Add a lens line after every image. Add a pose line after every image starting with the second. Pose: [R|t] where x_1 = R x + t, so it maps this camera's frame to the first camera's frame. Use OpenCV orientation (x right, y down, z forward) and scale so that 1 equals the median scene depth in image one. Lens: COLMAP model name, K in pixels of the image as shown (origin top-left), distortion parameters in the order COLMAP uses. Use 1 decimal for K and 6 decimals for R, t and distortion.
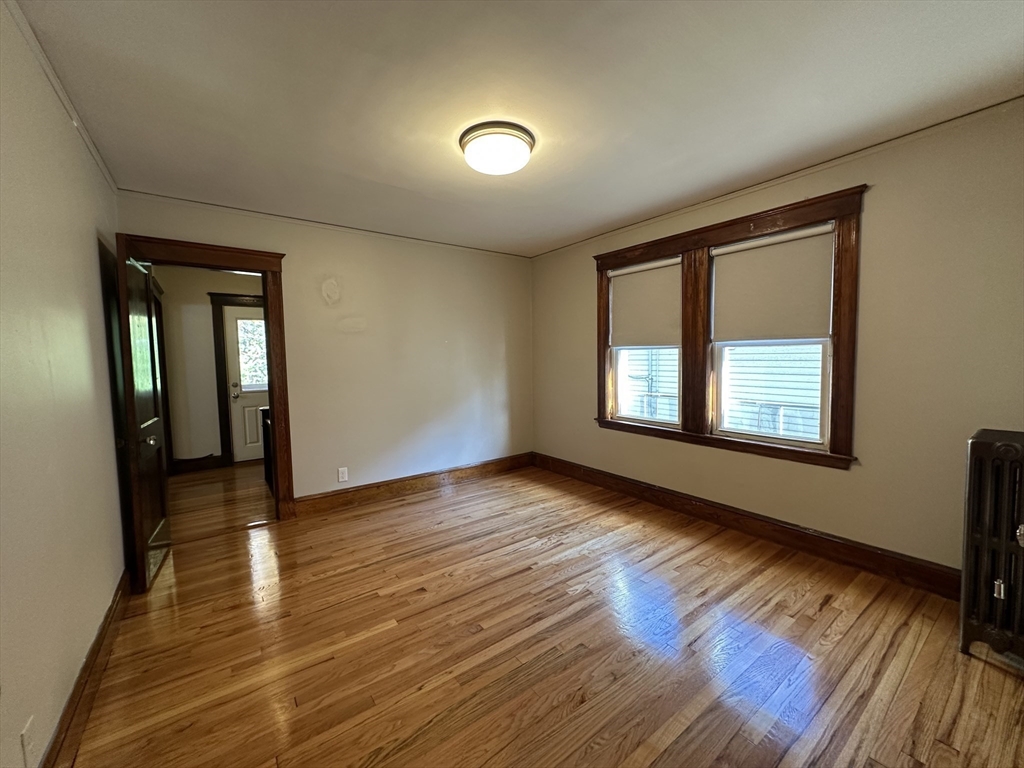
lens RADIAL K [[406.8, 0, 512.0], [0, 406.8, 384.0], [0, 0, 1]] dist [-0.001623, -0.000004]
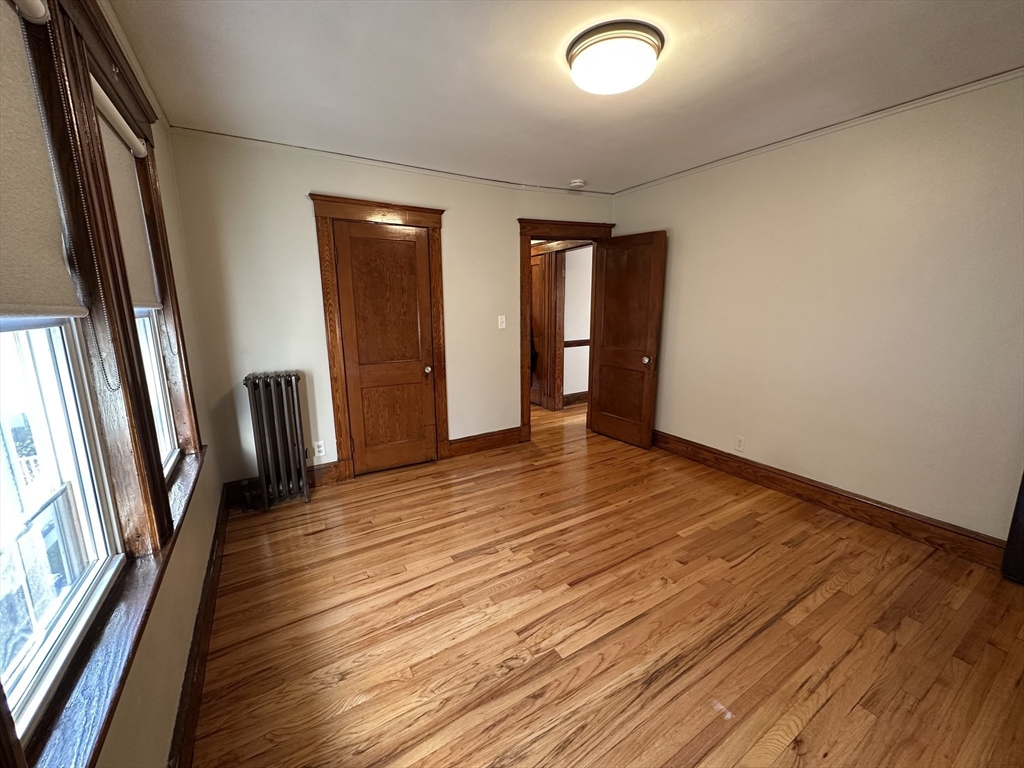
lens RADIAL K [[406.8, 0, 512.0], [0, 406.8, 384.0], [0, 0, 1]] dist [-0.001623, -0.000004]
pose [[-0.995978, 0.006636, 0.089357, 0.082138], [0.029383, 0.966298, 0.255745, -0.142412], [-0.084648, 0.257342, -0.962606, 1.626463]]
